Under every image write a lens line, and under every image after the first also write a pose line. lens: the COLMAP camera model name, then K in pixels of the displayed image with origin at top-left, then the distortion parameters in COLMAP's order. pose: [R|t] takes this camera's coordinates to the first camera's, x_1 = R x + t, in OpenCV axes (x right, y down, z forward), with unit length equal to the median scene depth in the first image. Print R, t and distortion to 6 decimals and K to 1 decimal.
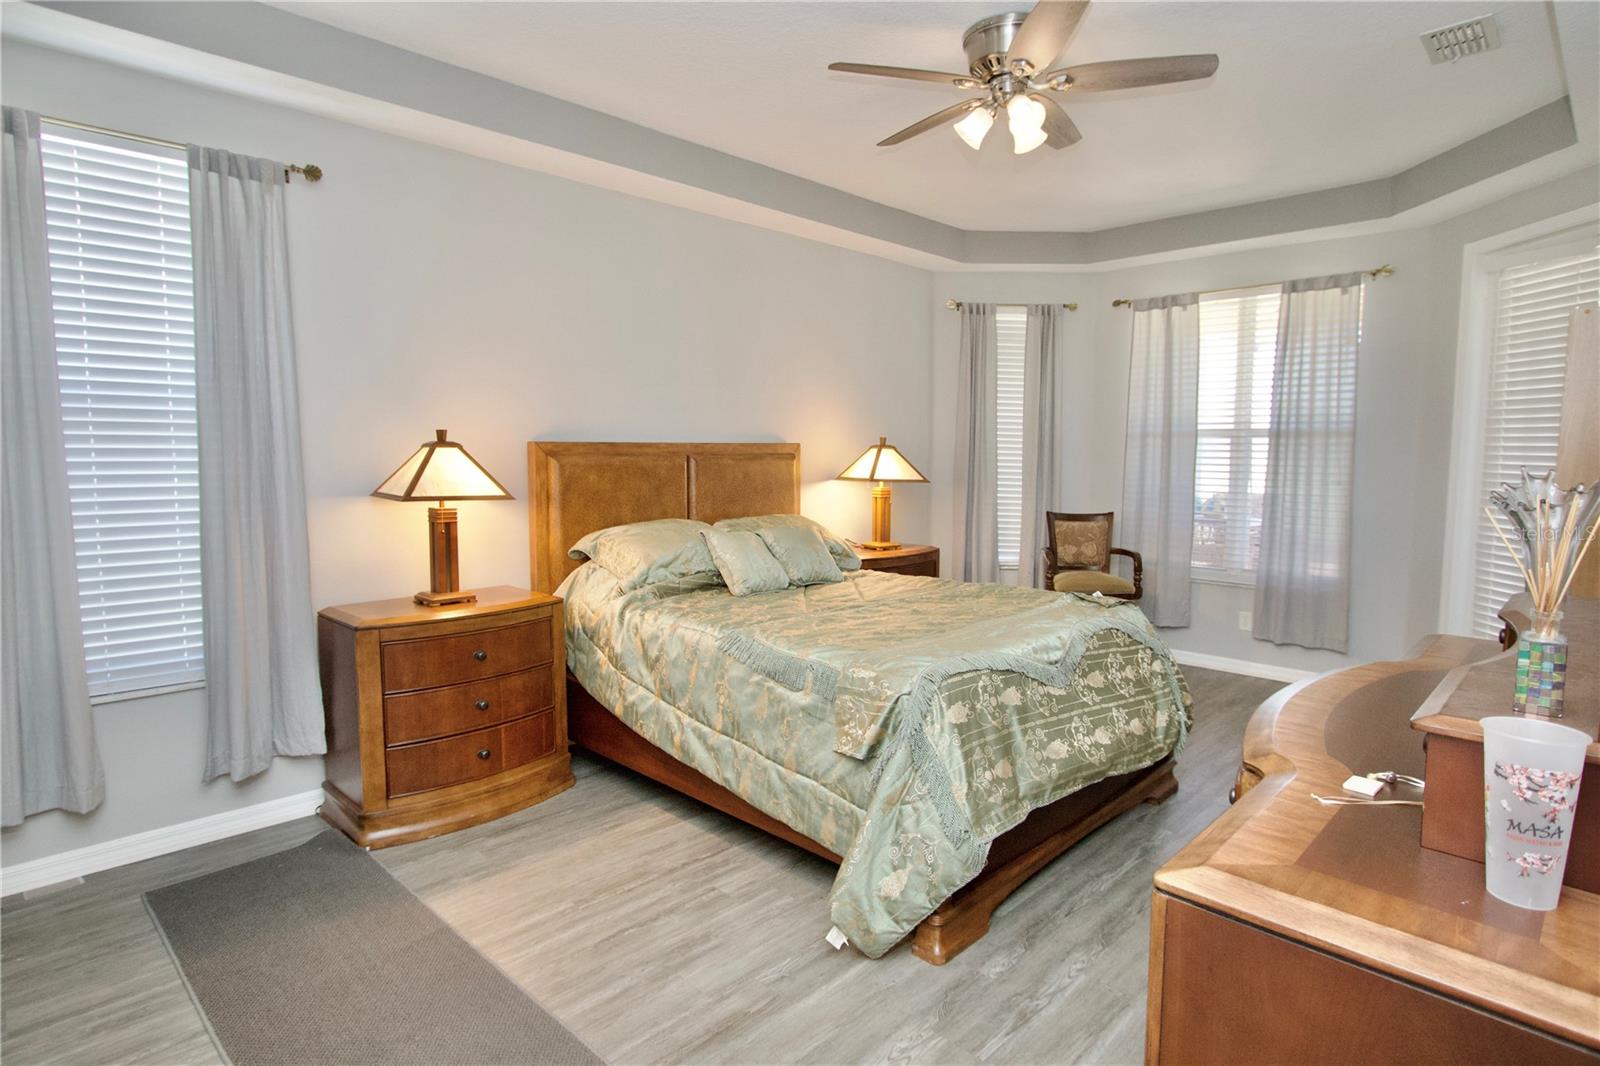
lens RADIAL K [[846.8, 0, 800.0], [0, 846.8, 533.0], [0, 0, 1]] dist [-0.015177, 0.002118]
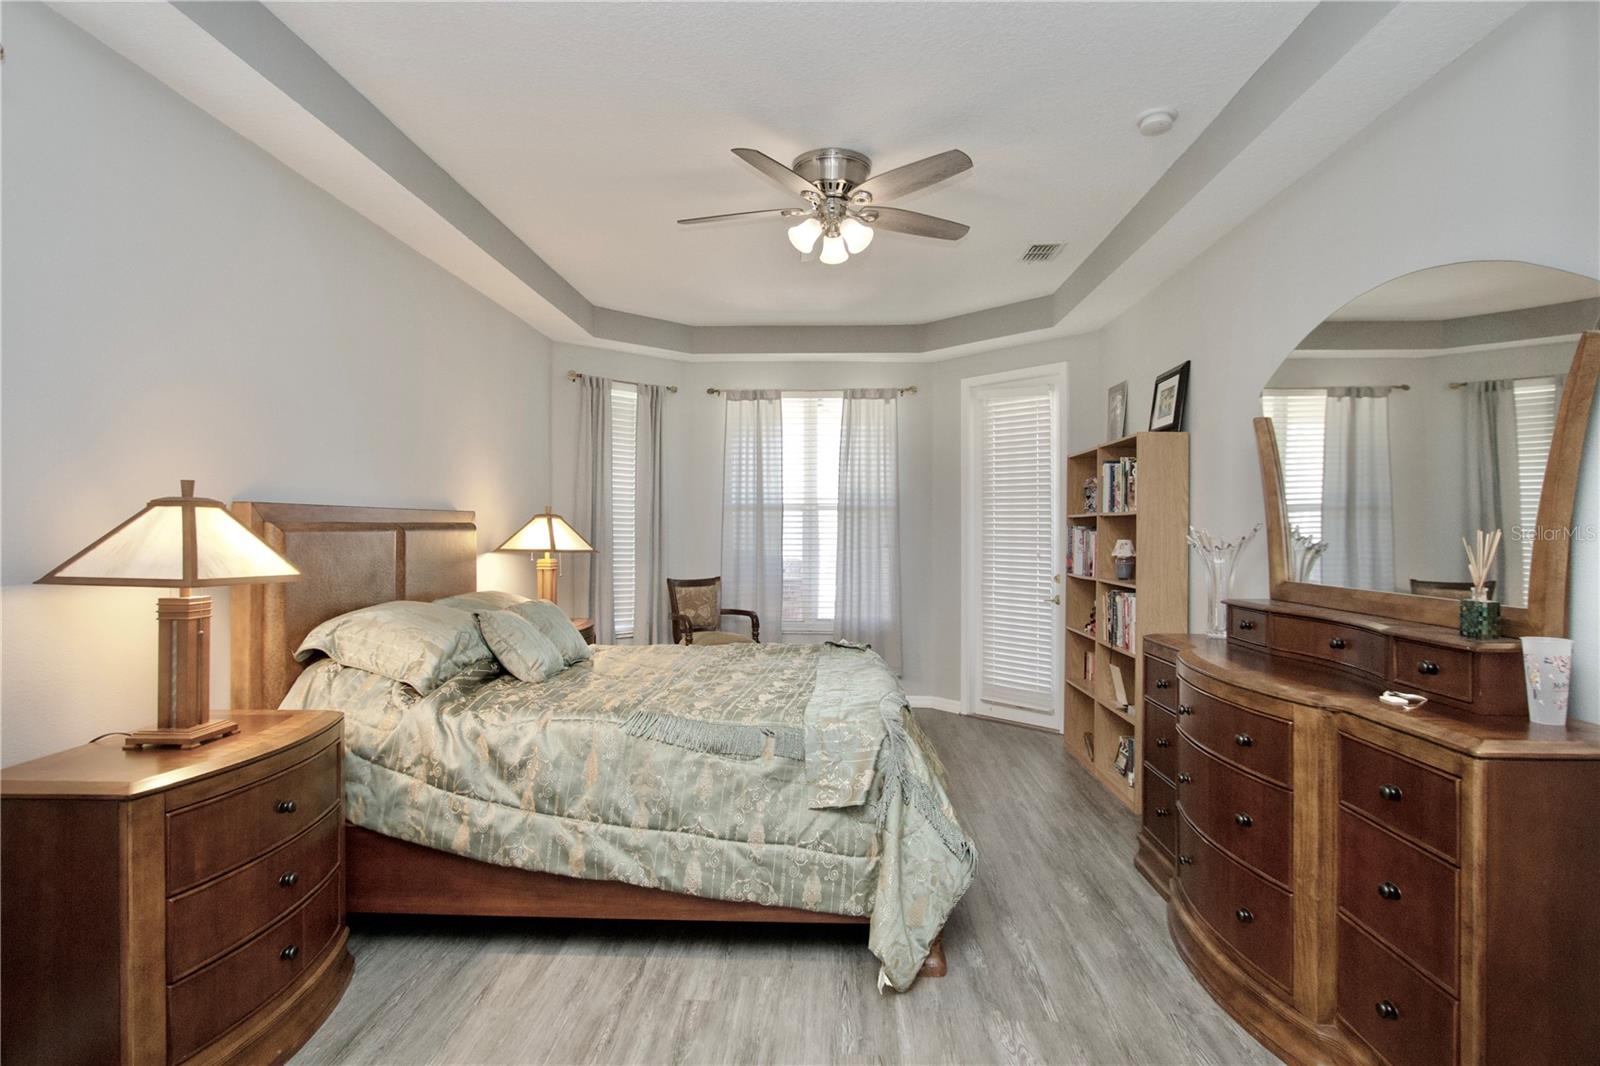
lens RADIAL K [[846.8, 0, 800.0], [0, 846.8, 533.0], [0, 0, 1]] dist [-0.015177, 0.002118]
pose [[0.735846, -0.004846, 0.677132, -0.489883], [0.066576, 0.995647, -0.065223, -0.004239], [-0.673868, 0.093075, 0.732965, 0.178083]]
